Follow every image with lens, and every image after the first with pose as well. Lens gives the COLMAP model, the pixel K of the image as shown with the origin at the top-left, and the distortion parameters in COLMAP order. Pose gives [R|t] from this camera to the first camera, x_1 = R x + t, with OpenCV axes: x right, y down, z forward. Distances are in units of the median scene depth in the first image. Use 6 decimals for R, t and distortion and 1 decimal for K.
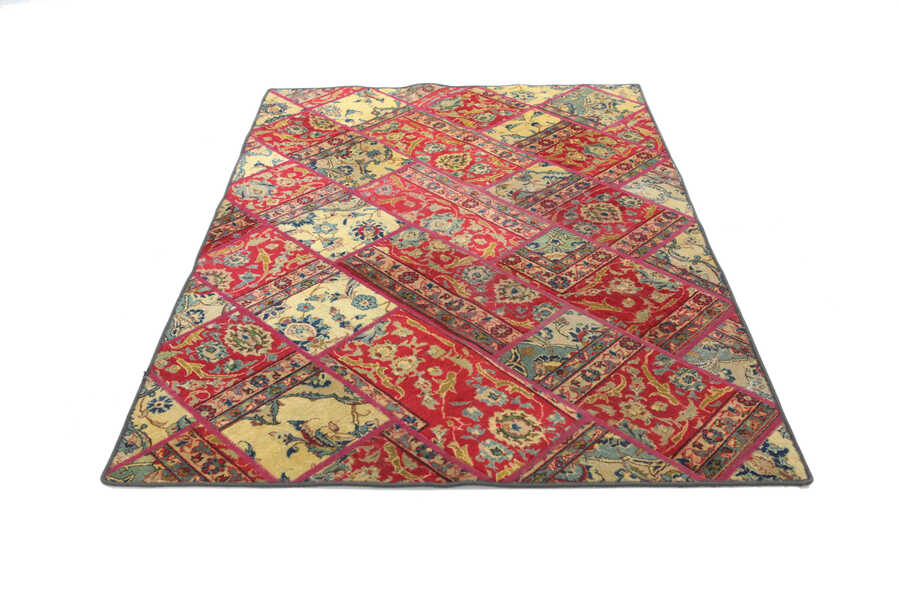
lens RADIAL K [[918.4, 0, 445.6], [0, 918.4, 298.9], [0, 0, 1]] dist [-0.045900, 0.000000]
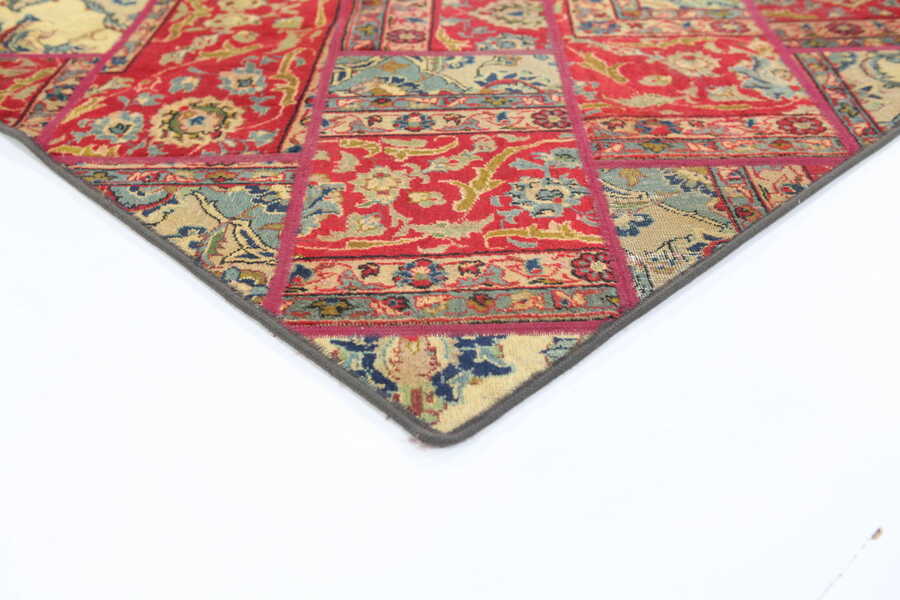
lens RADIAL K [[981.2, 0, 451.4], [0, 981.2, 319.0], [0, 0, 1]] dist [-0.033016, 0.000000]
pose [[0.703626, 0.433430, -0.563072, 0.412452], [-0.407360, 0.895325, 0.180141, 0.059740], [0.582211, 0.102621, 0.806536, 0.473773]]
